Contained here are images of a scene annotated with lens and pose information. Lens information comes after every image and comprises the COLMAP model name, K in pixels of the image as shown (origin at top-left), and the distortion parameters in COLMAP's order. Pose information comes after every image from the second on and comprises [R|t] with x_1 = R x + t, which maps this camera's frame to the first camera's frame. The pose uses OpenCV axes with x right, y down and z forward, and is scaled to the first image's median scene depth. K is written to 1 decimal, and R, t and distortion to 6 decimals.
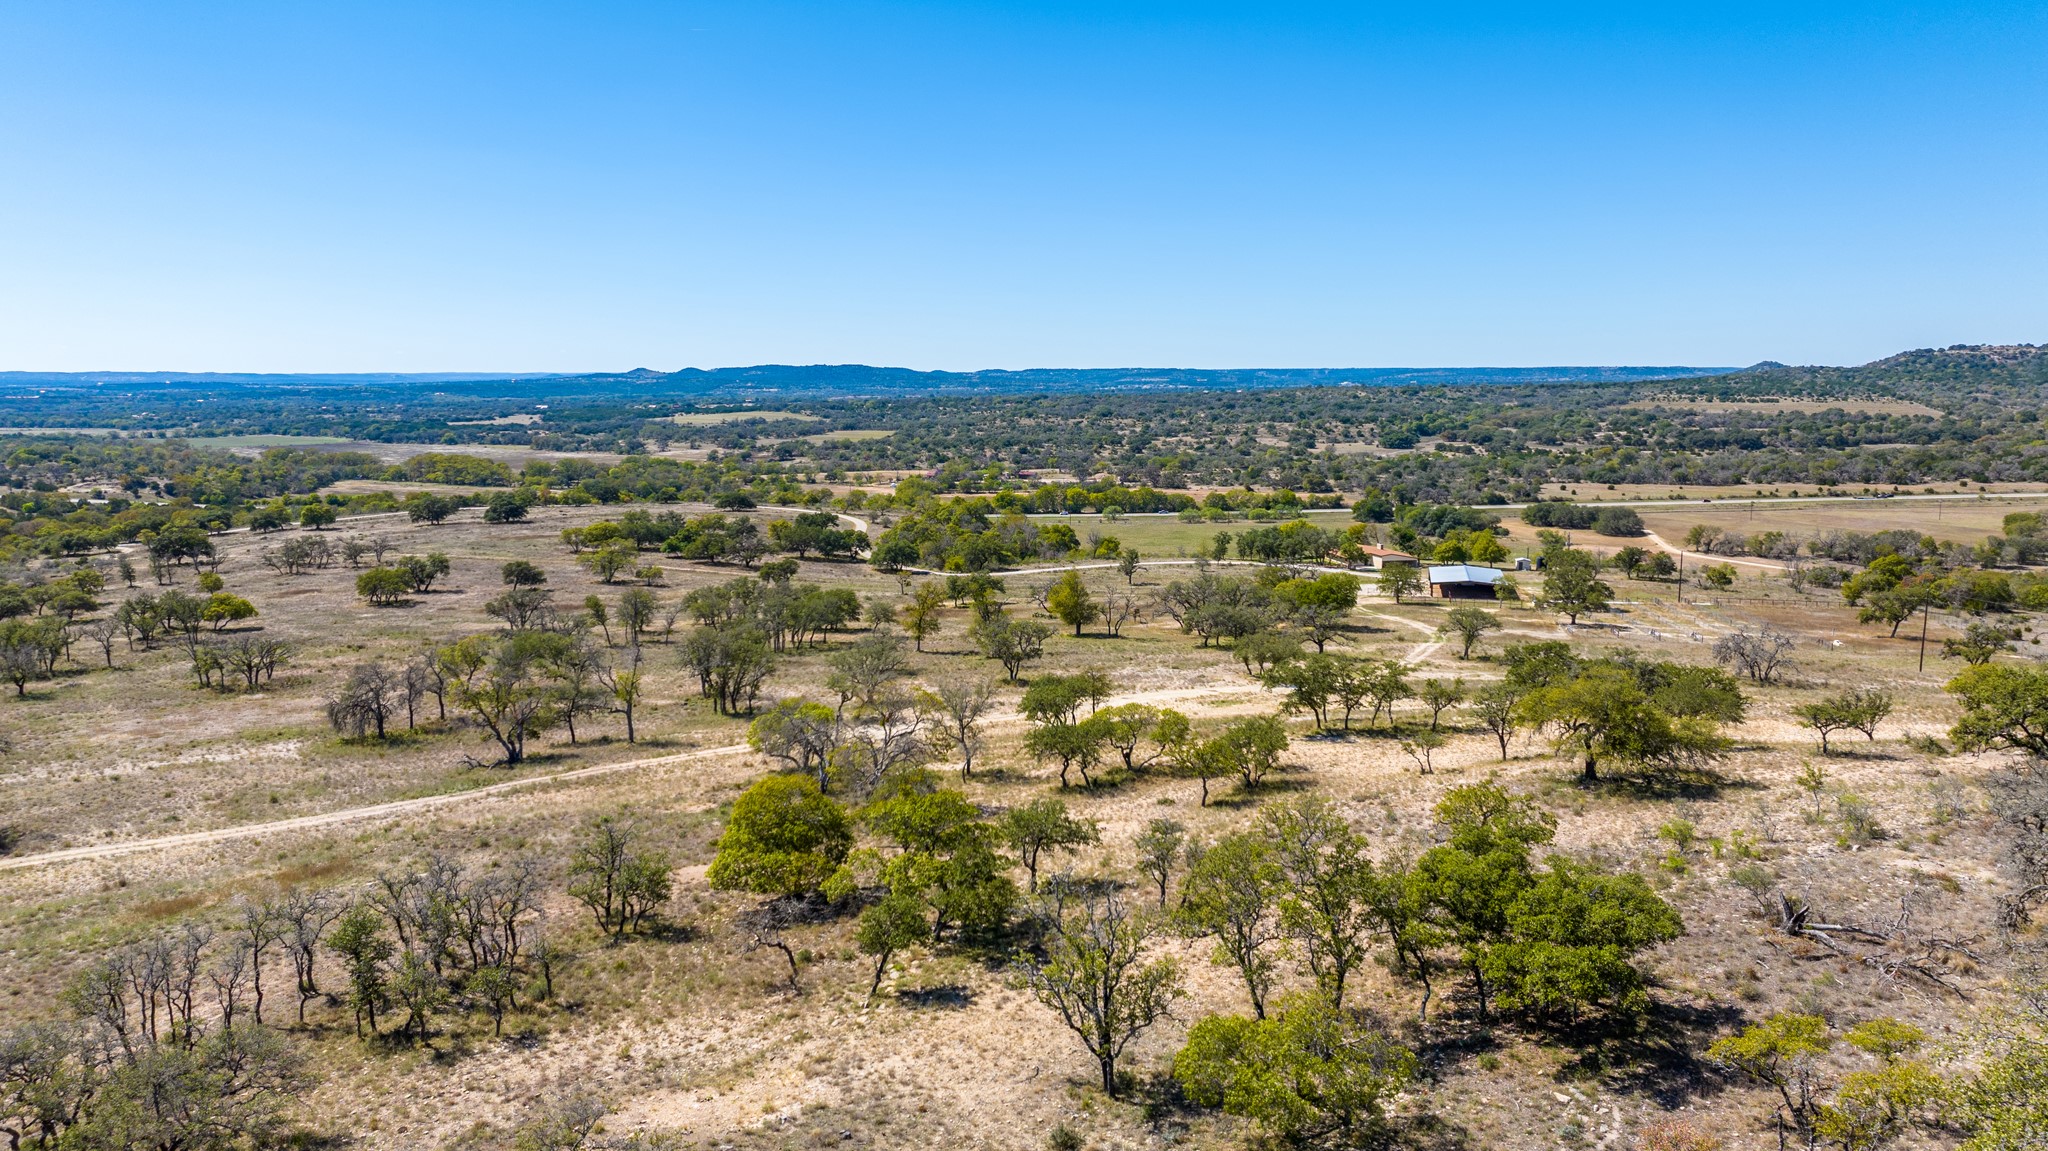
lens RADIAL K [[1440.2, 0, 1024.0], [0, 1440.2, 575.5], [0, 0, 1]] dist [-0.019523, -0.000661]
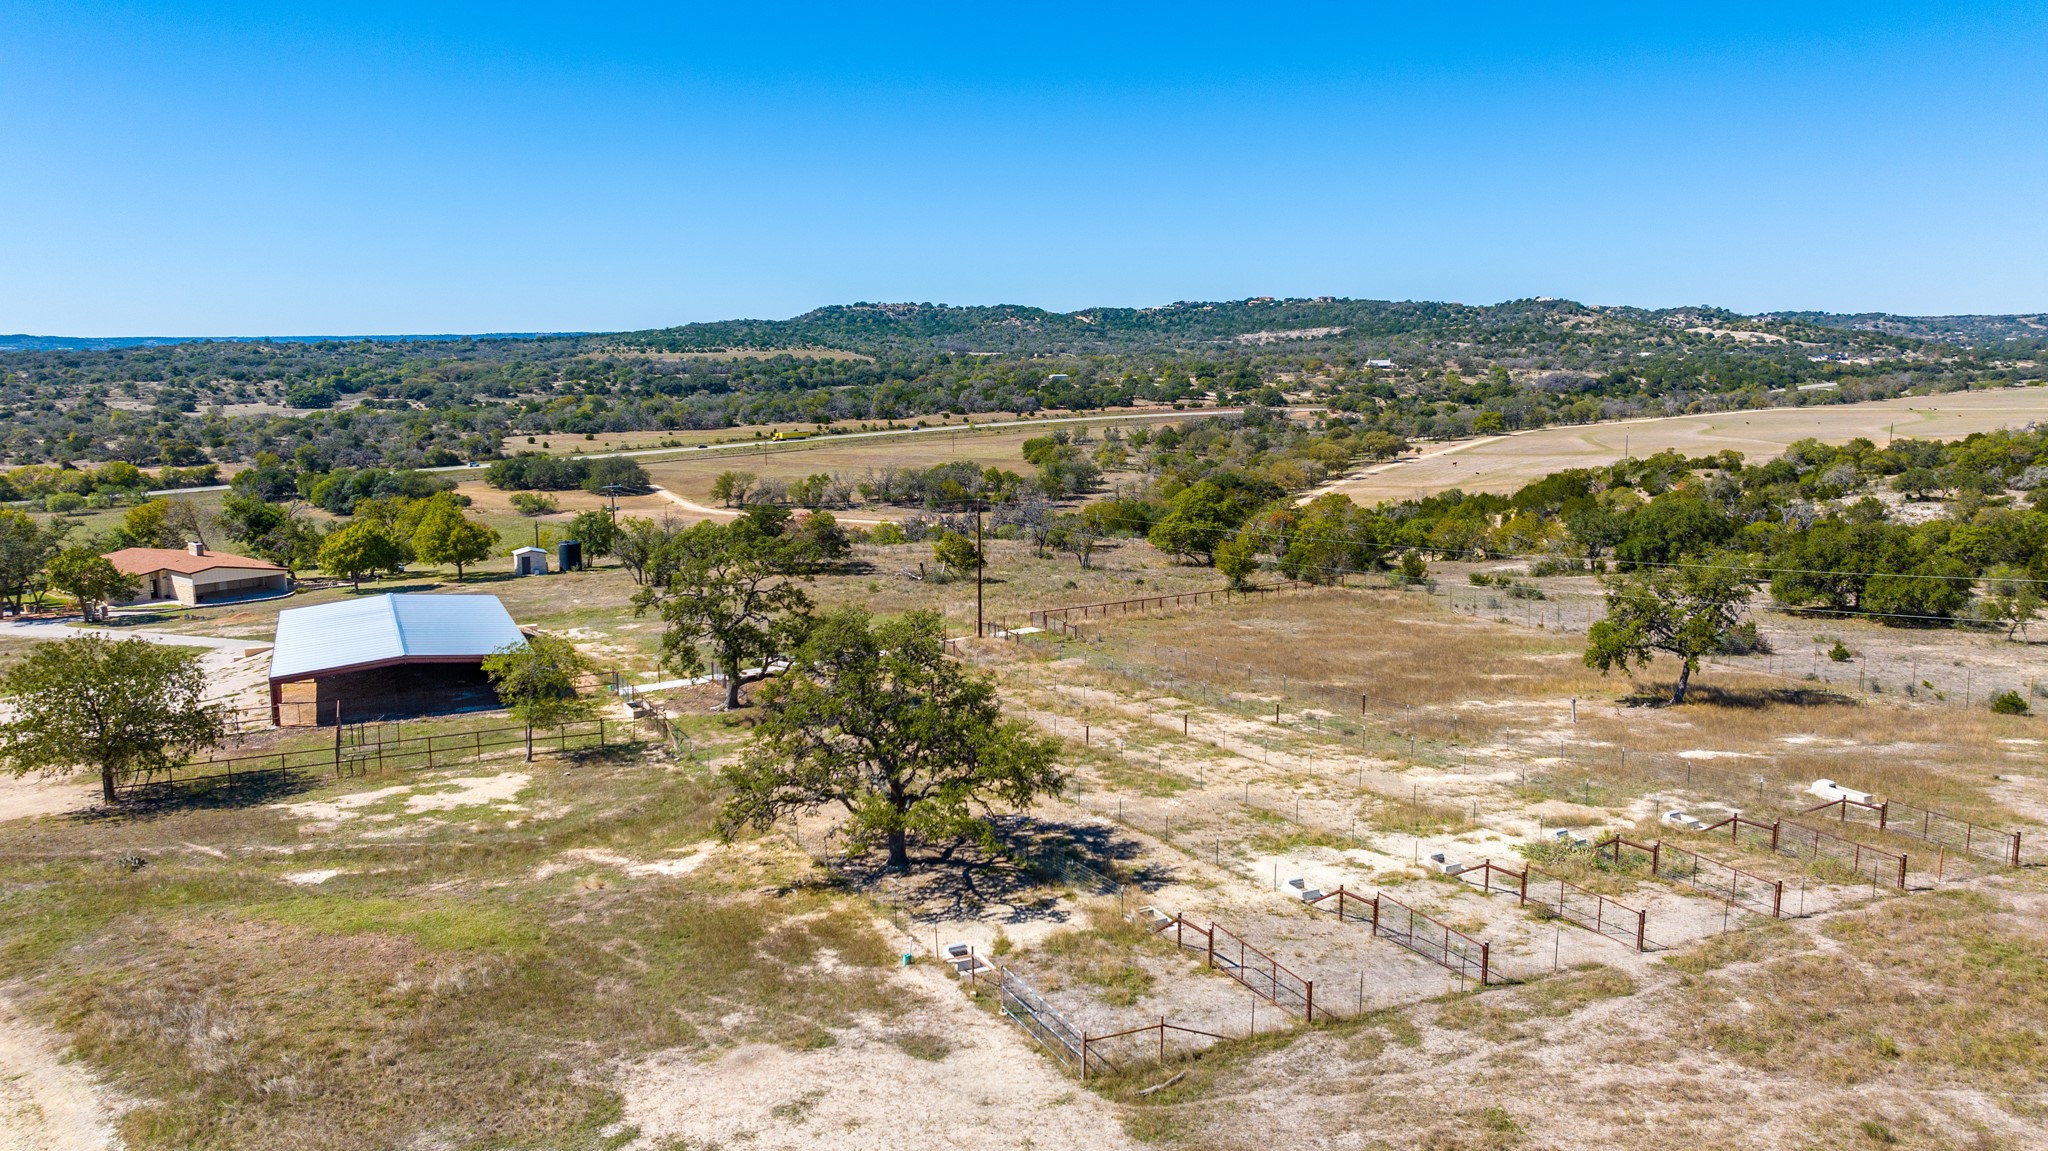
lens RADIAL K [[1440.2, 0, 1024.0], [0, 1440.2, 575.5], [0, 0, 1]] dist [-0.019523, -0.000661]
pose [[0.762826, -0.104923, 0.638034, 0.065836], [0.091310, 0.994338, 0.054347, -0.005260], [-0.640124, 0.016802, 0.768088, 0.206478]]
